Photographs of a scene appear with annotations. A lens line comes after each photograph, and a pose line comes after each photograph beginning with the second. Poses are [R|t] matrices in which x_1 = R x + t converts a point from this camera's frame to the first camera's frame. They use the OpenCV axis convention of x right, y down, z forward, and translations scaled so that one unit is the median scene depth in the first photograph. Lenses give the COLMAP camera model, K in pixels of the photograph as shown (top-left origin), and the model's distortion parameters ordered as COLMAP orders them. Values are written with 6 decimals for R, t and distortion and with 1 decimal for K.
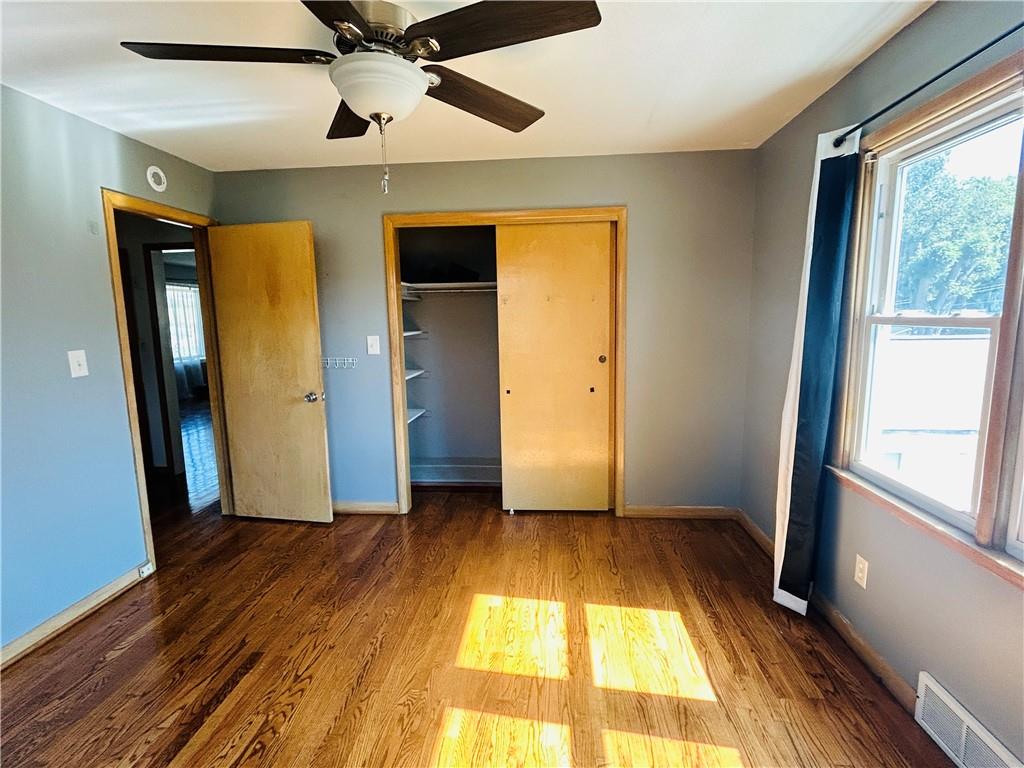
lens RADIAL K [[493.9, 0, 515.2], [0, 493.9, 385.8], [0, 0, 1]] dist [-0.003388, 0.000132]
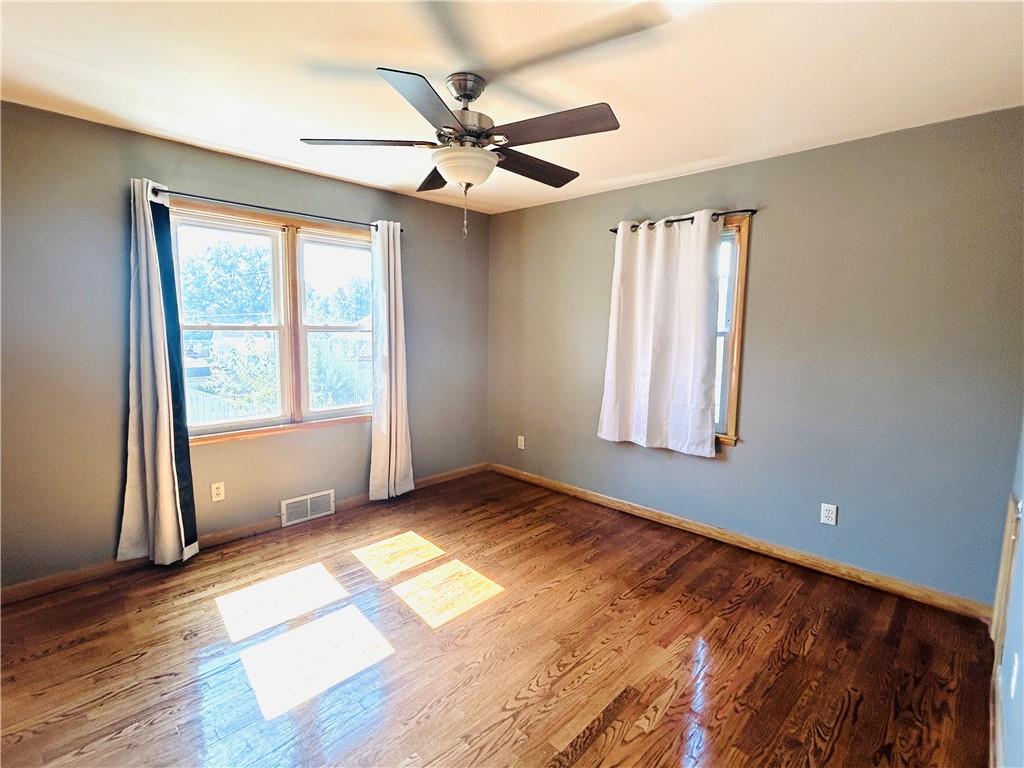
lens RADIAL K [[493.9, 0, 512.5], [0, 493.9, 383.5], [0, 0, 1]] dist [-0.003388, 0.000132]
pose [[-0.777352, -0.067801, 0.625402, -0.970542], [0.083265, 0.974338, 0.209125, -0.199484], [-0.623531, 0.214638, -0.751757, 1.562107]]
